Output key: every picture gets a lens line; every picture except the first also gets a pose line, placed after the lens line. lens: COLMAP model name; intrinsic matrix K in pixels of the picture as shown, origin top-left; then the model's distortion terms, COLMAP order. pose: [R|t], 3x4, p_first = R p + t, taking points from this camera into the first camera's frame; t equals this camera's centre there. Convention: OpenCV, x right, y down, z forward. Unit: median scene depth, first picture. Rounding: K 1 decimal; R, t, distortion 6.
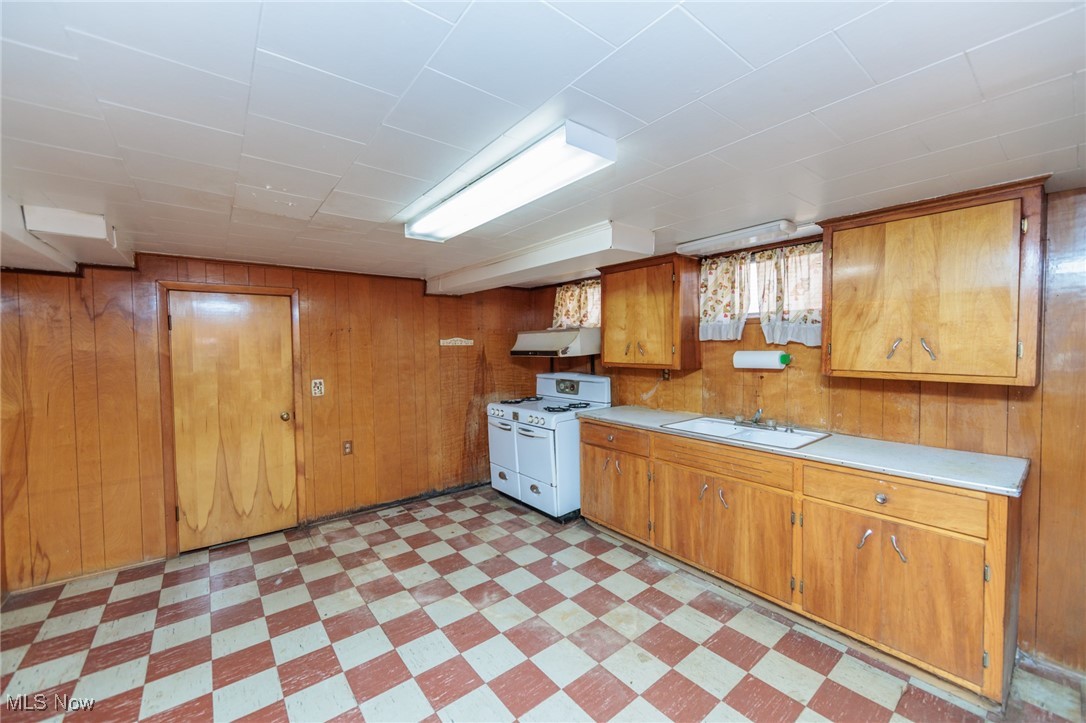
lens RADIAL K [[424.4, 0, 540.7], [0, 424.4, 357.9], [0, 0, 1]] dist [-0.002036, -0.000726]
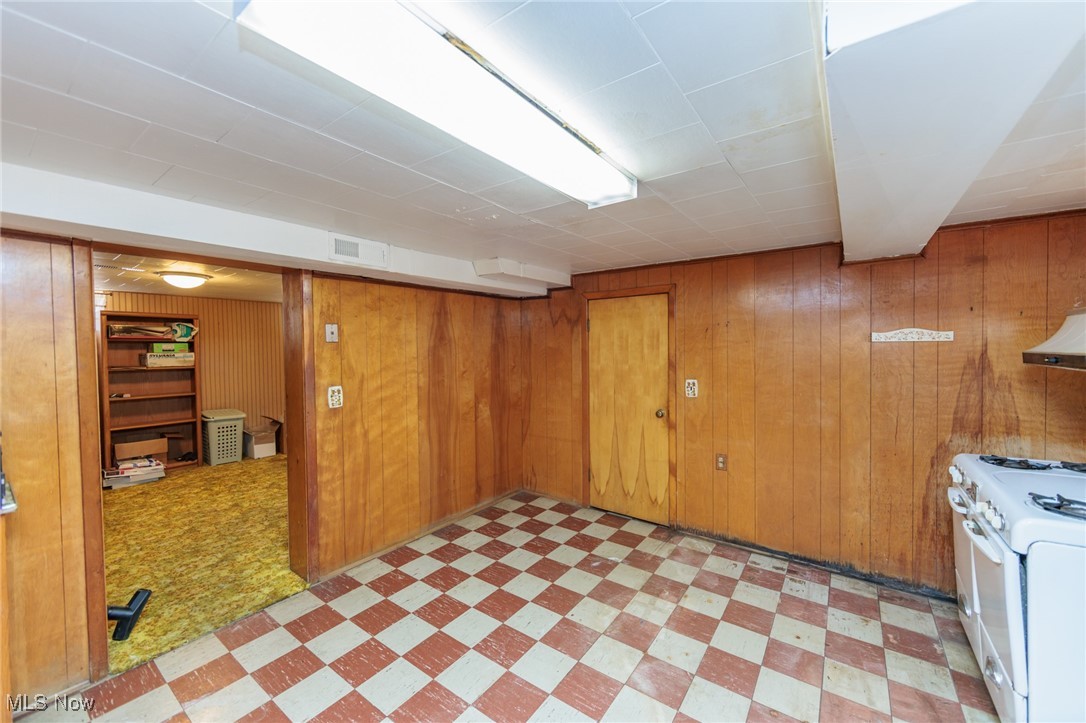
lens RADIAL K [[424.4, 0, 549.2], [0, 424.4, 358.2], [0, 0, 1]] dist [-0.002036, -0.000726]
pose [[0.271438, 0.033772, -0.961863, 0.300971], [-0.020987, 0.999354, 0.029166, -0.017491], [0.962227, 0.012270, 0.271972, 0.485850]]
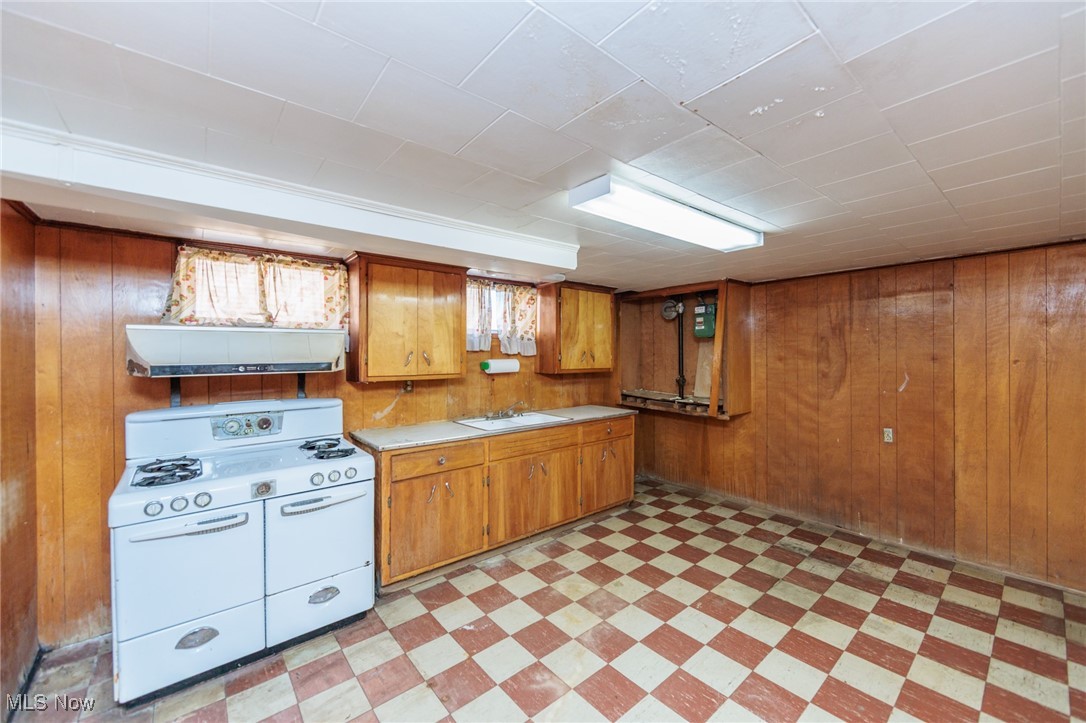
lens RADIAL K [[424.4, 0, 546.0], [0, 424.4, 355.0], [0, 0, 1]] dist [-0.002036, -0.000726]
pose [[-0.029398, 0.010177, 0.999516, -0.687894], [0.035535, 0.999327, -0.009130, -0.011414], [-0.998936, 0.035249, -0.029740, 0.771997]]
